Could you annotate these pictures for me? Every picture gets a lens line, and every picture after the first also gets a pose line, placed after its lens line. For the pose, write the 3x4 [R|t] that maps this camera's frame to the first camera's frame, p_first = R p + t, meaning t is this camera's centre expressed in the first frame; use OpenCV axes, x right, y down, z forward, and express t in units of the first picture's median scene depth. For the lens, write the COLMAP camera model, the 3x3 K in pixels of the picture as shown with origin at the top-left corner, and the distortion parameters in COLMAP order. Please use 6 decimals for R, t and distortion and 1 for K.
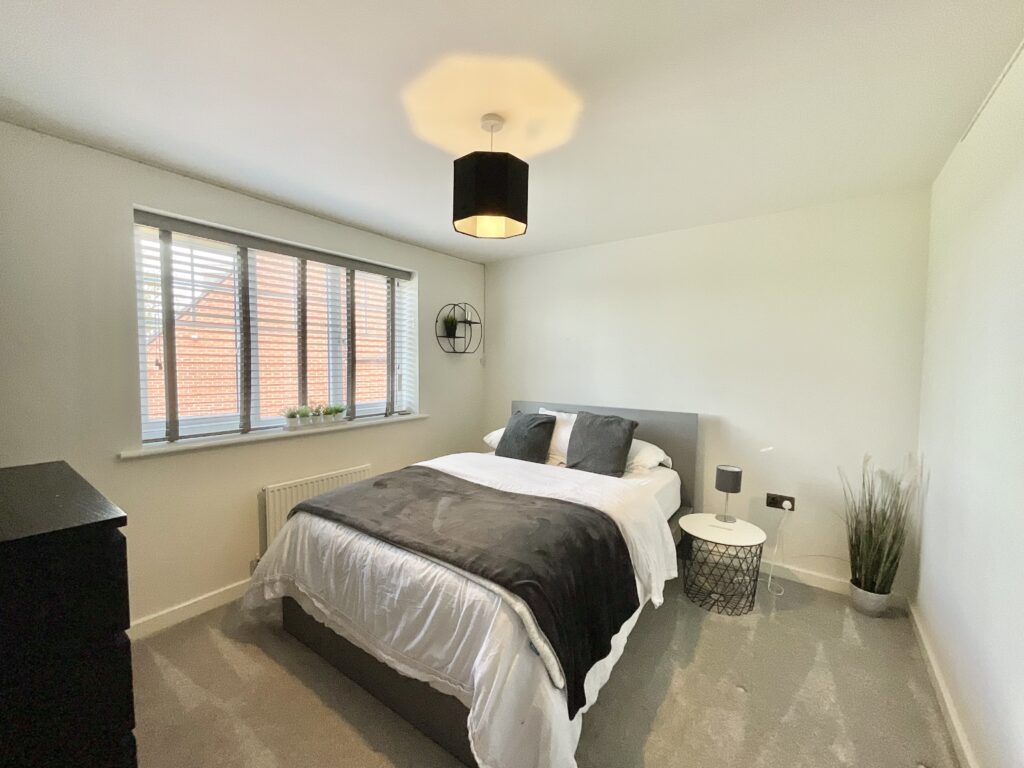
lens RADIAL K [[417.6, 0, 505.1], [0, 417.6, 385.4], [0, 0, 1]] dist [0.000140, -0.000128]
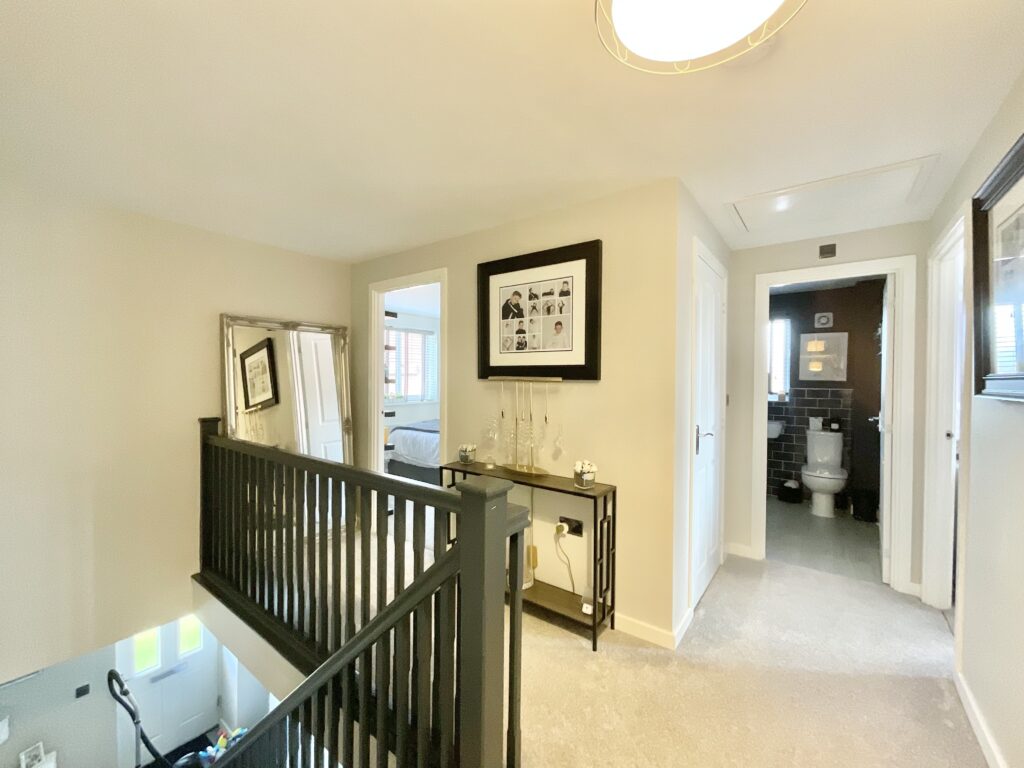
lens RADIAL K [[417.6, 0, 512.8], [0, 417.6, 382.3], [0, 0, 1]] dist [0.000140, -0.000128]
pose [[0.999983, -0.005822, 0.000026, 0.190389], [0.005818, 0.999044, -0.043330, 0.081783], [0.000226, 0.043329, 0.999061, -1.217662]]
